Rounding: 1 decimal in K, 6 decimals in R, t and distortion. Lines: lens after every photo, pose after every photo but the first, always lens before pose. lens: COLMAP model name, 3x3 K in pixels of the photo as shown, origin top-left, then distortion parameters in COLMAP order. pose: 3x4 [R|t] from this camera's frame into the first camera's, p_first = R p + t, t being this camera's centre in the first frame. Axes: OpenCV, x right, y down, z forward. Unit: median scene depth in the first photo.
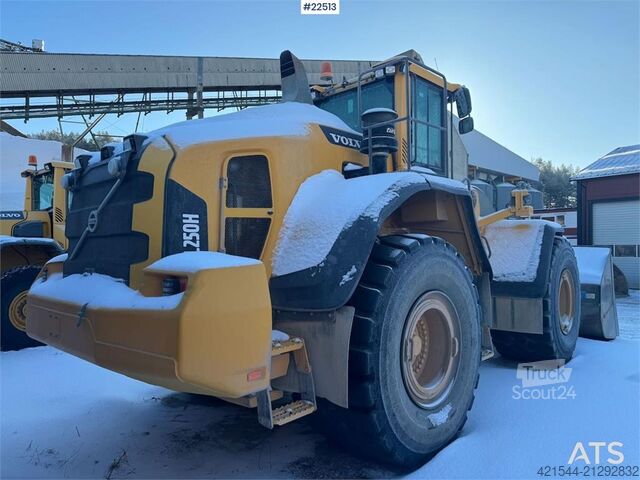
lens RADIAL K [[438.2, 0, 323.5], [0, 438.2, 240.9], [0, 0, 1]] dist [0.098888, -0.100782]
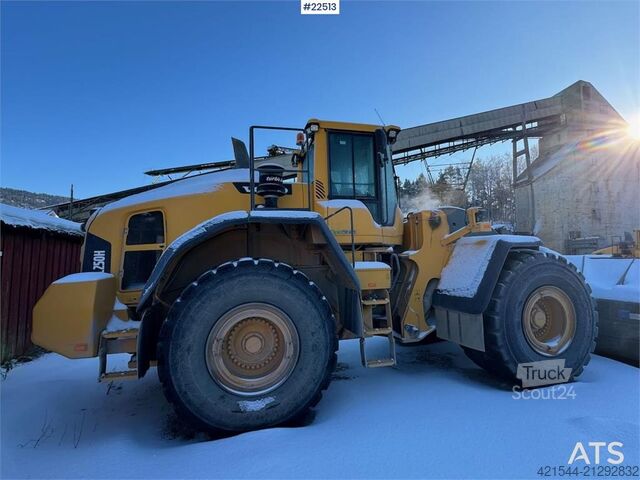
lens RADIAL K [[302.5, 0, 320.0], [0, 302.5, 240.0], [0, 0, 1]] dist [-0.000102, -0.000040]
pose [[0.841102, -0.047681, -0.538770, 0.913754], [0.022191, 0.998310, -0.053706, -0.015681], [0.540420, 0.033216, 0.840739, 0.382670]]
